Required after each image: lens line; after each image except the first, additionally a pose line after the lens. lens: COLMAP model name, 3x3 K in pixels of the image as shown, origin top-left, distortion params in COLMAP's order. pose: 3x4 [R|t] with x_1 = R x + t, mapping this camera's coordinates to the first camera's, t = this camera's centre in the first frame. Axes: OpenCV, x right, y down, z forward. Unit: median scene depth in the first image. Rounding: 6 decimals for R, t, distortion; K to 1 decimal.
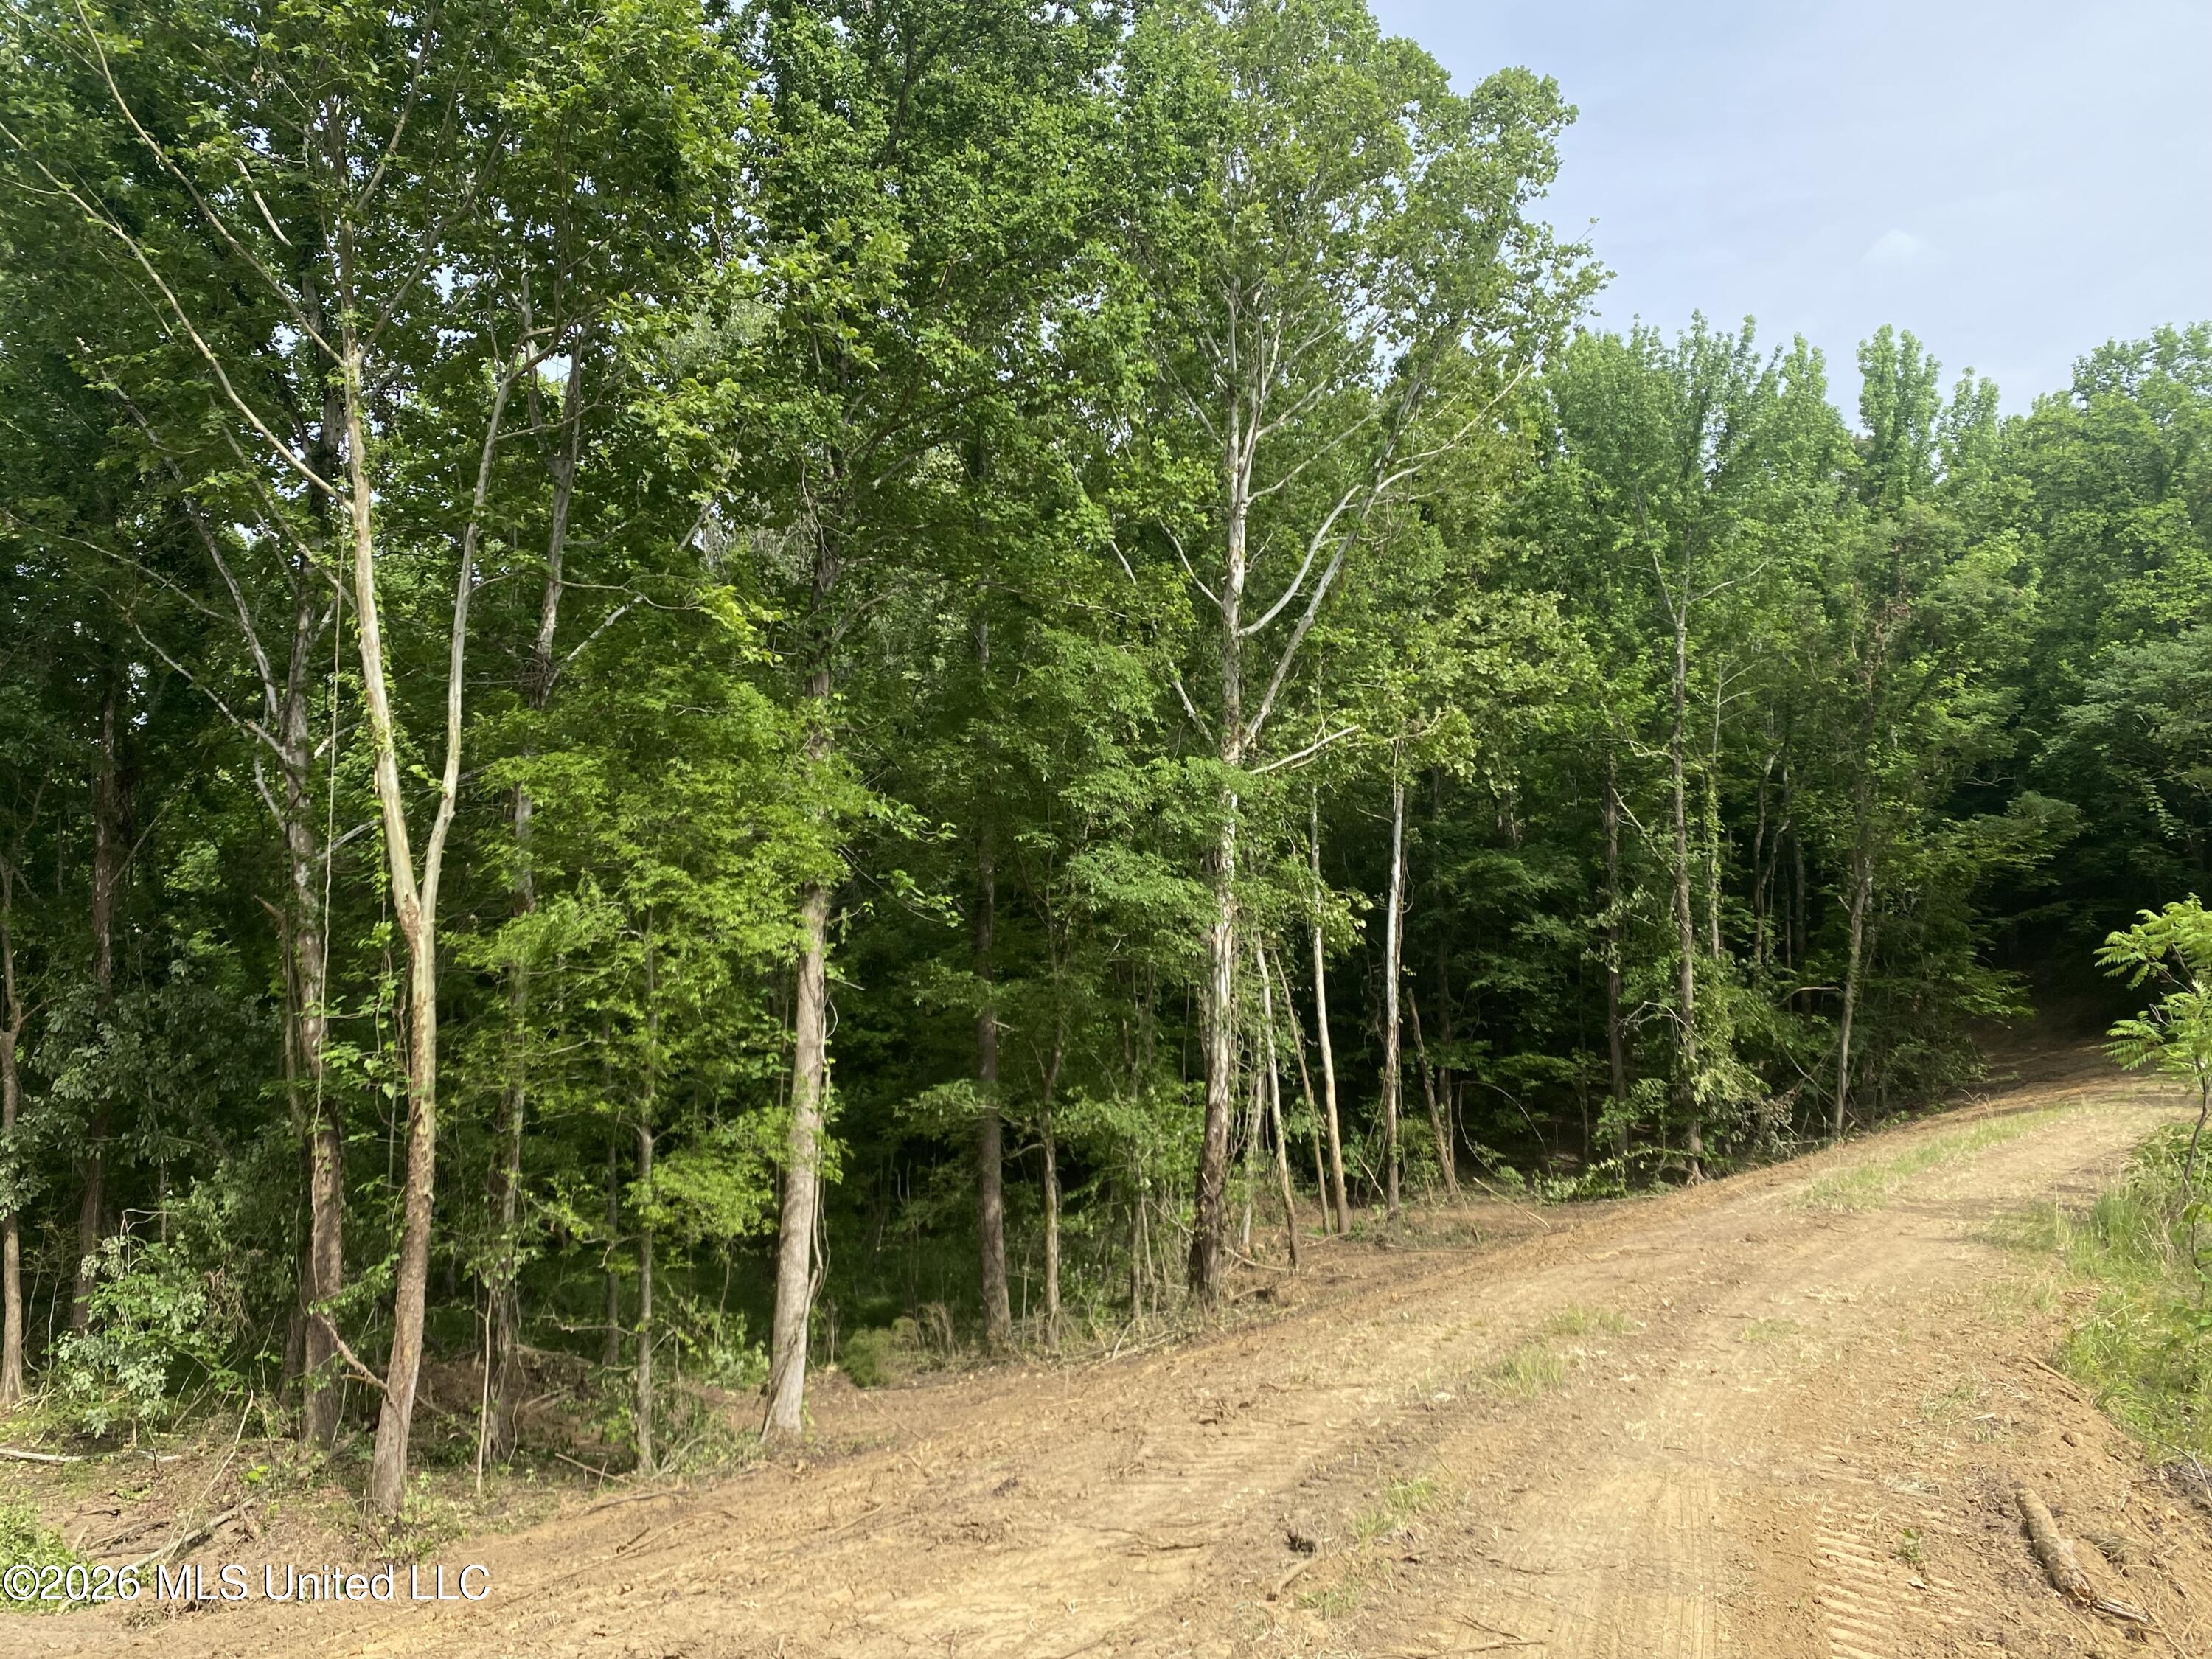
lens RADIAL K [[1775.0, 0, 1106.0], [0, 1775.0, 829.5], [0, 0, 1]] dist [0.120458, -0.226356]
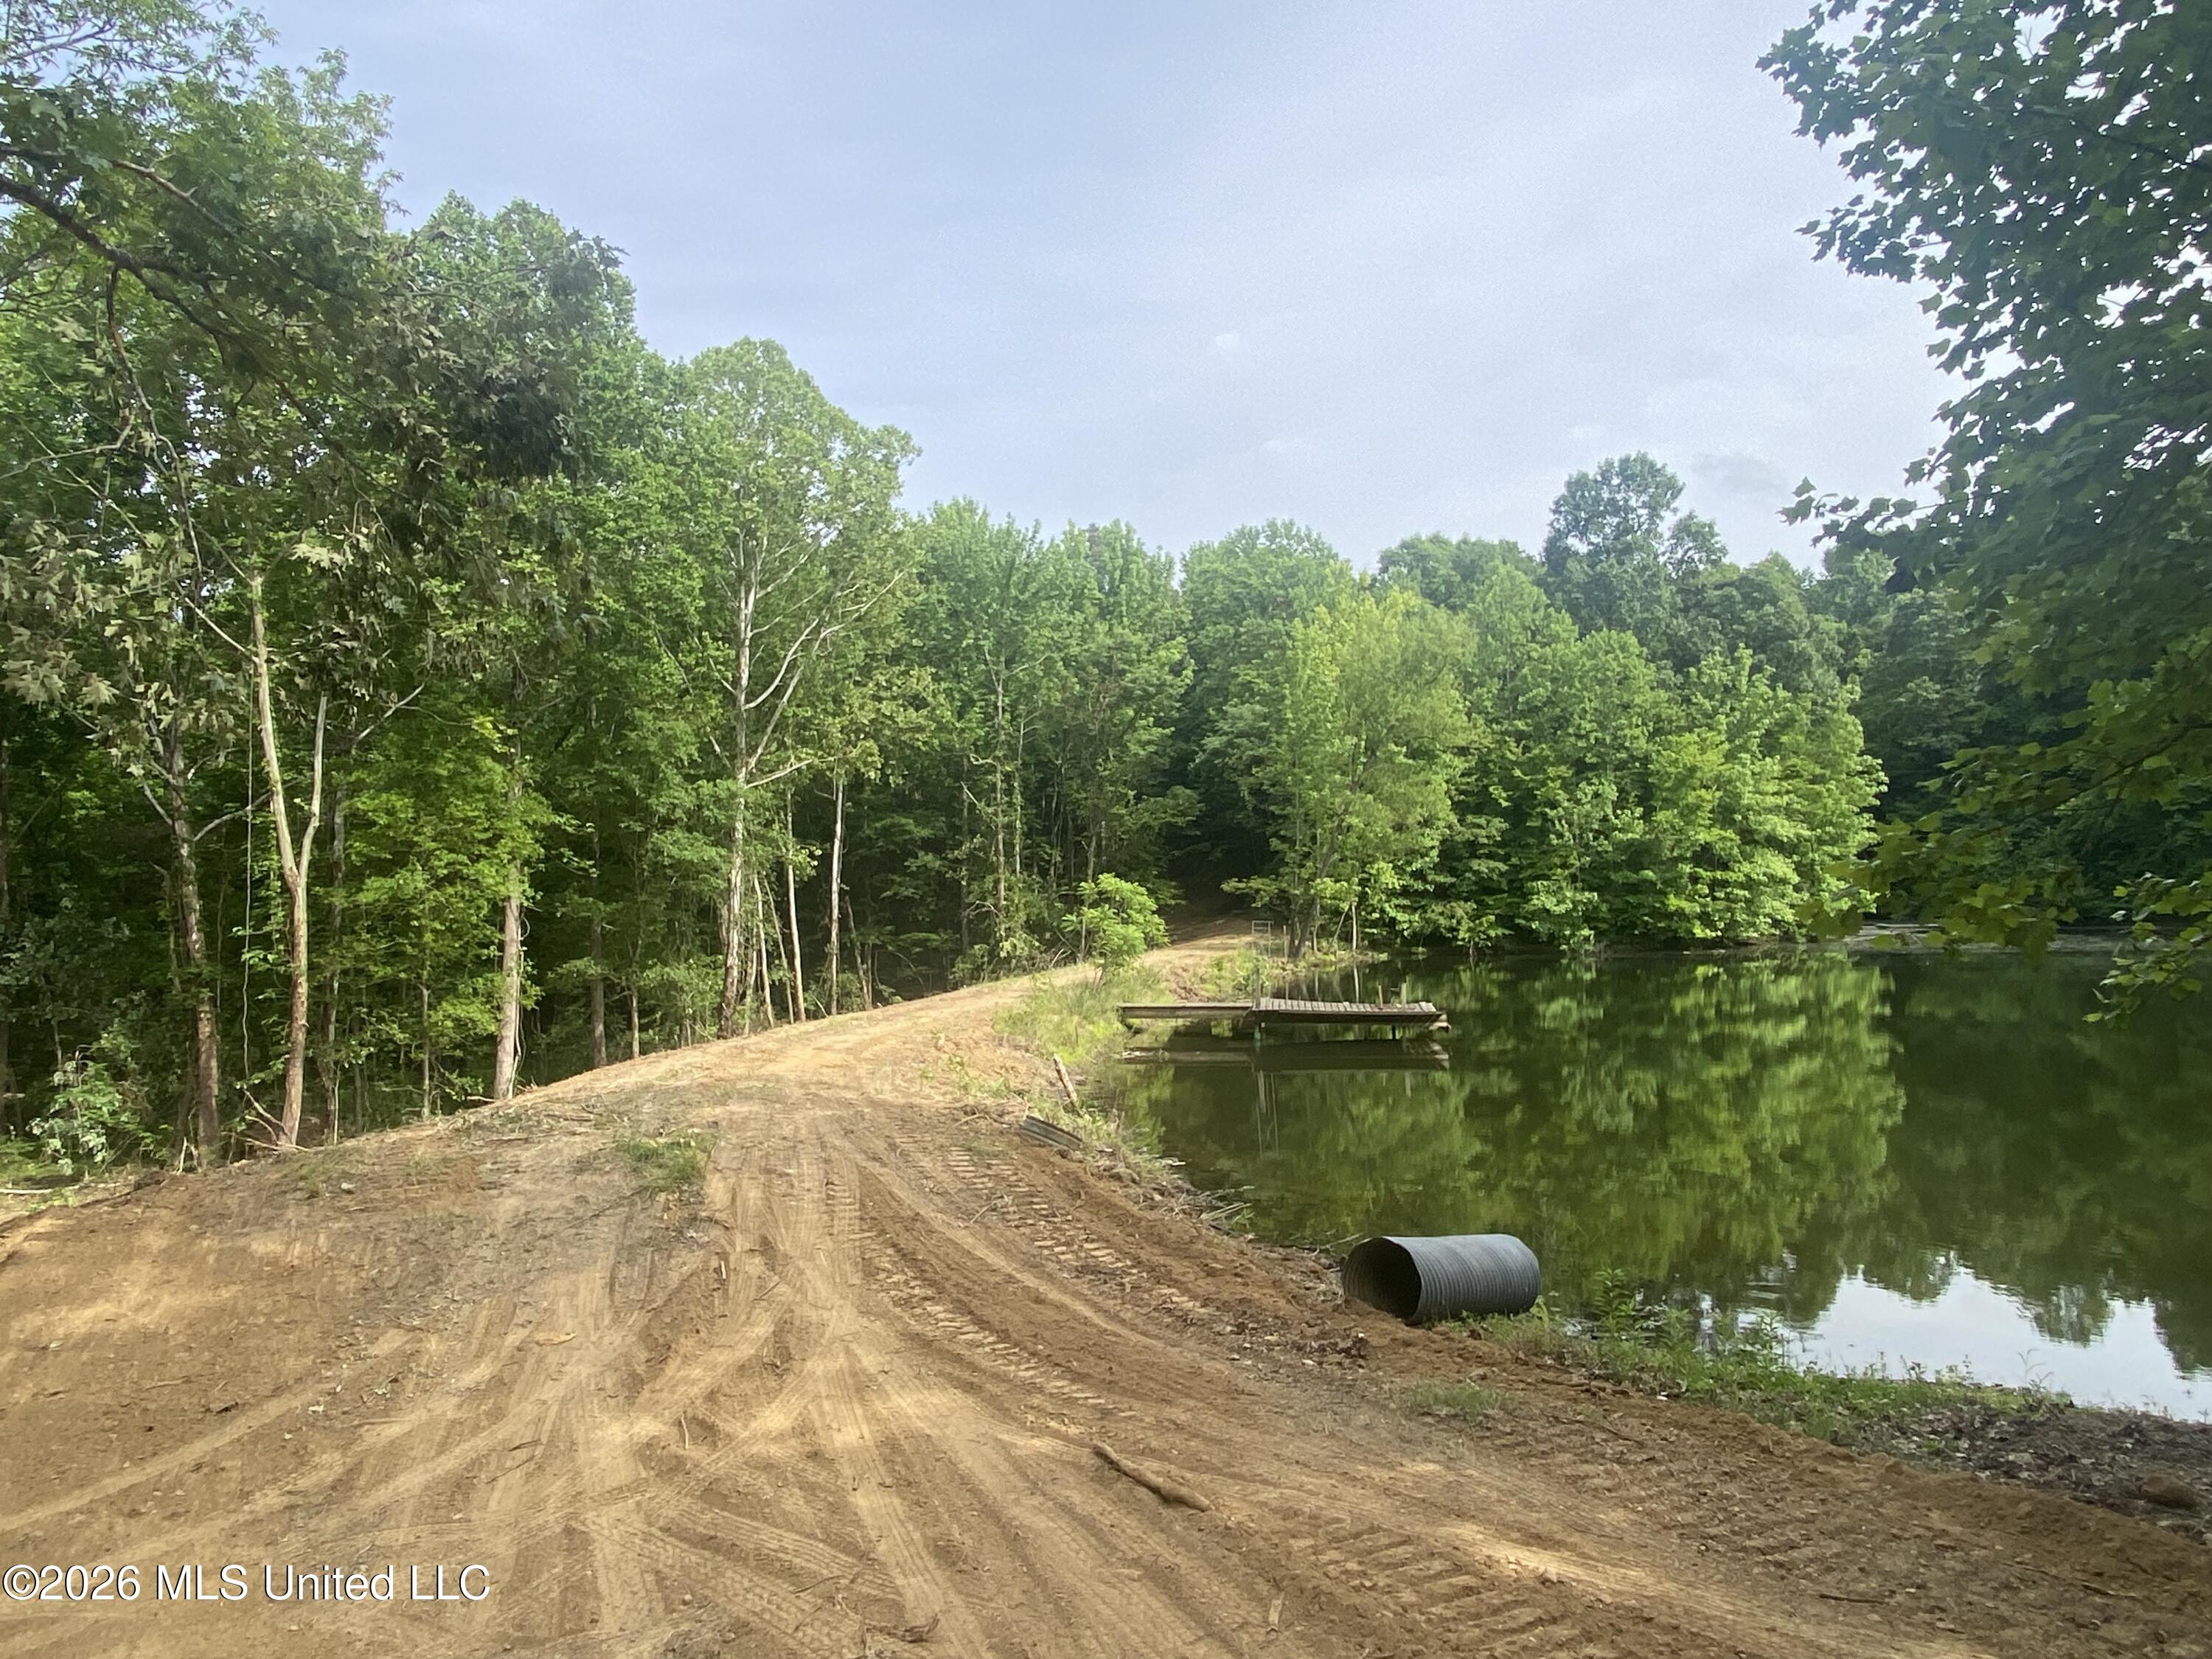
lens RADIAL K [[1411.9, 0, 1106.0], [0, 1411.9, 829.5], [0, 0, 1]] dist [0.026306, -0.000892]
pose [[0.944921, -0.000902, 0.327298, -0.043073], [-0.016413, 0.998608, 0.050135, -0.056303], [-0.326887, -0.052745, 0.943590, -0.422578]]
